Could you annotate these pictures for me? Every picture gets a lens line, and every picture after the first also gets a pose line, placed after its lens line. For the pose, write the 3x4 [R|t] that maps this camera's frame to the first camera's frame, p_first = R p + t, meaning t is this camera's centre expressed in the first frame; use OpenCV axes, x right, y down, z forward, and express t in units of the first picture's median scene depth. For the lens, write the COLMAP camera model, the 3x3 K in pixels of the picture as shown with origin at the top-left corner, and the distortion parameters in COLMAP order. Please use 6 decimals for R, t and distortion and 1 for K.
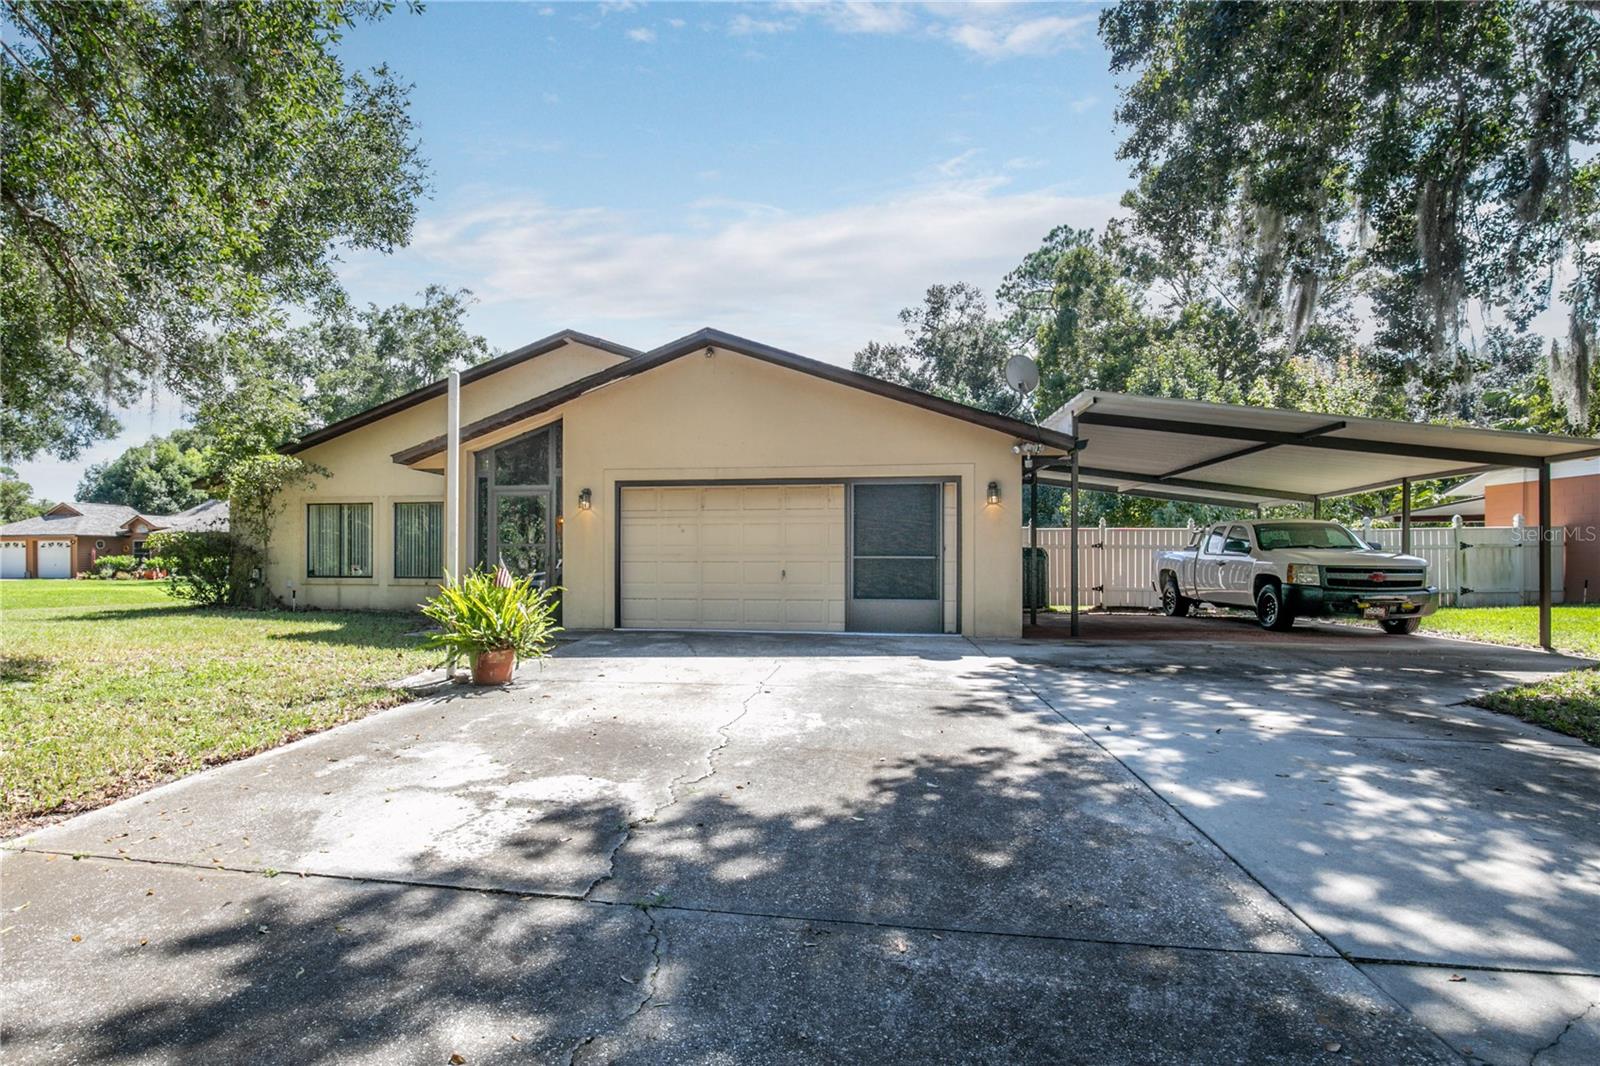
lens RADIAL K [[733.4, 0, 803.5], [0, 733.4, 547.8], [0, 0, 1]] dist [-0.022023, 0.001739]
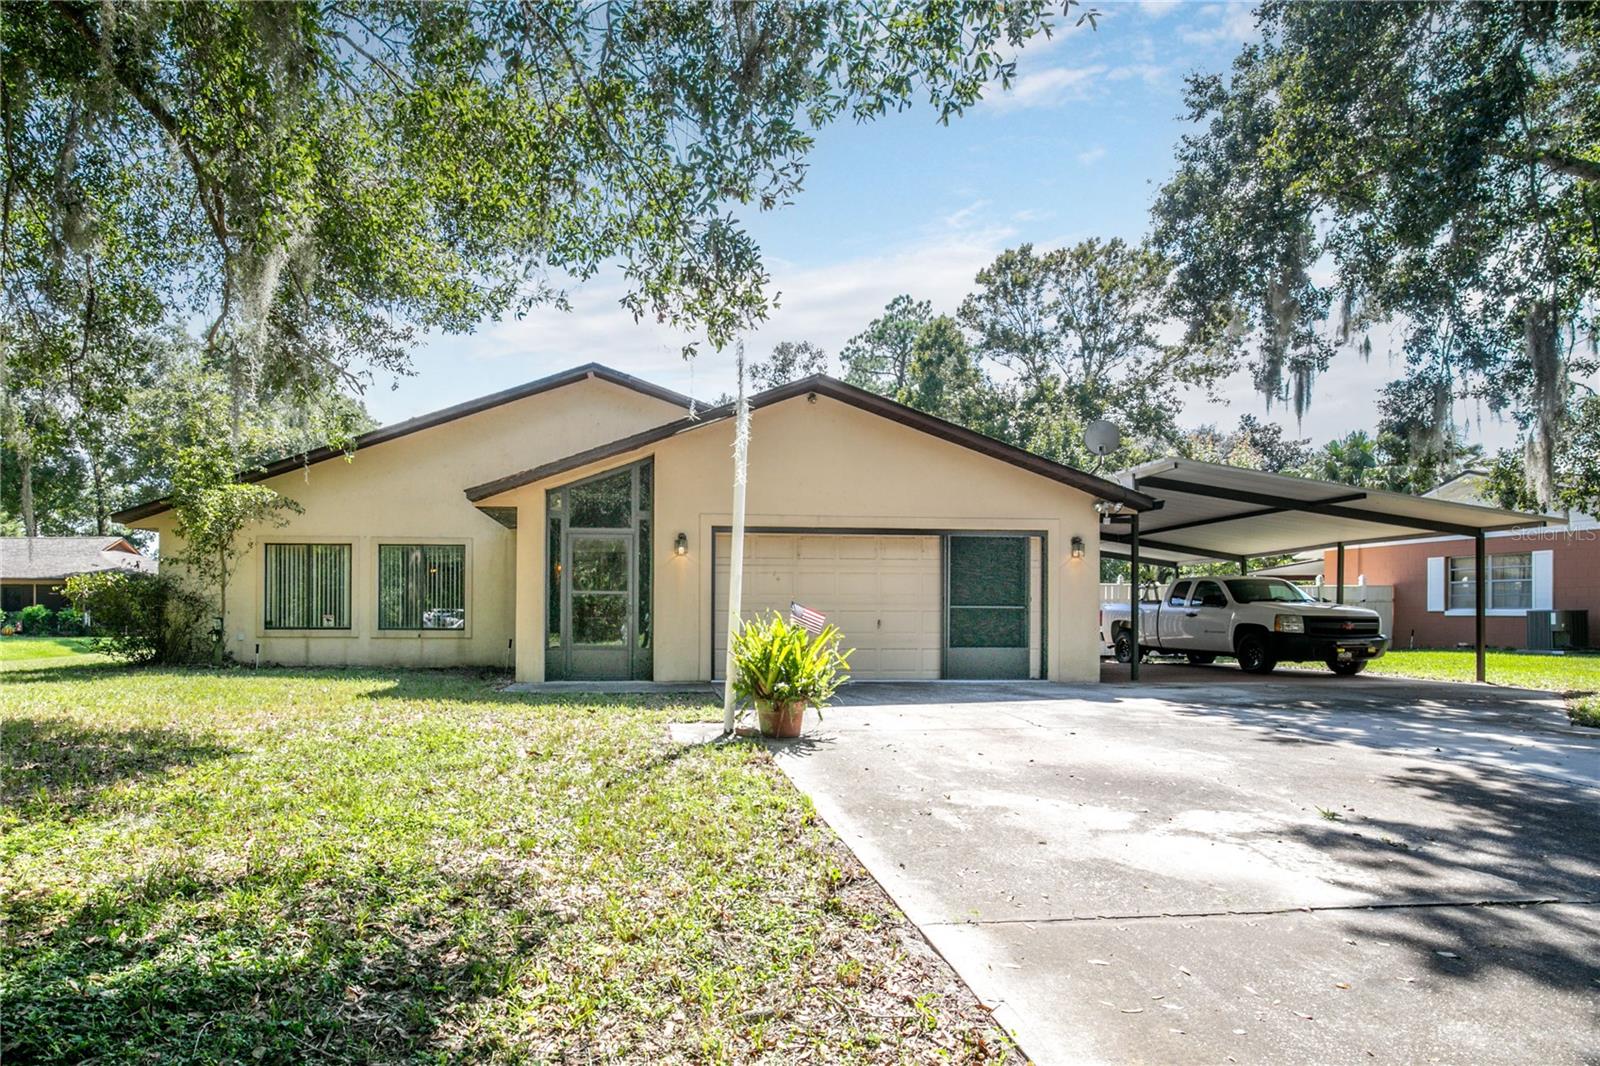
lens RADIAL K [[733.4, 0, 812.0], [0, 733.4, 600.7], [0, 0, 1]] dist [-0.022023, 0.001739]
pose [[0.976501, 0.006061, 0.215426, -0.340278], [-0.005963, 0.999982, -0.001107, 0.006721], [-0.215429, -0.000204, 0.976519, 0.037280]]
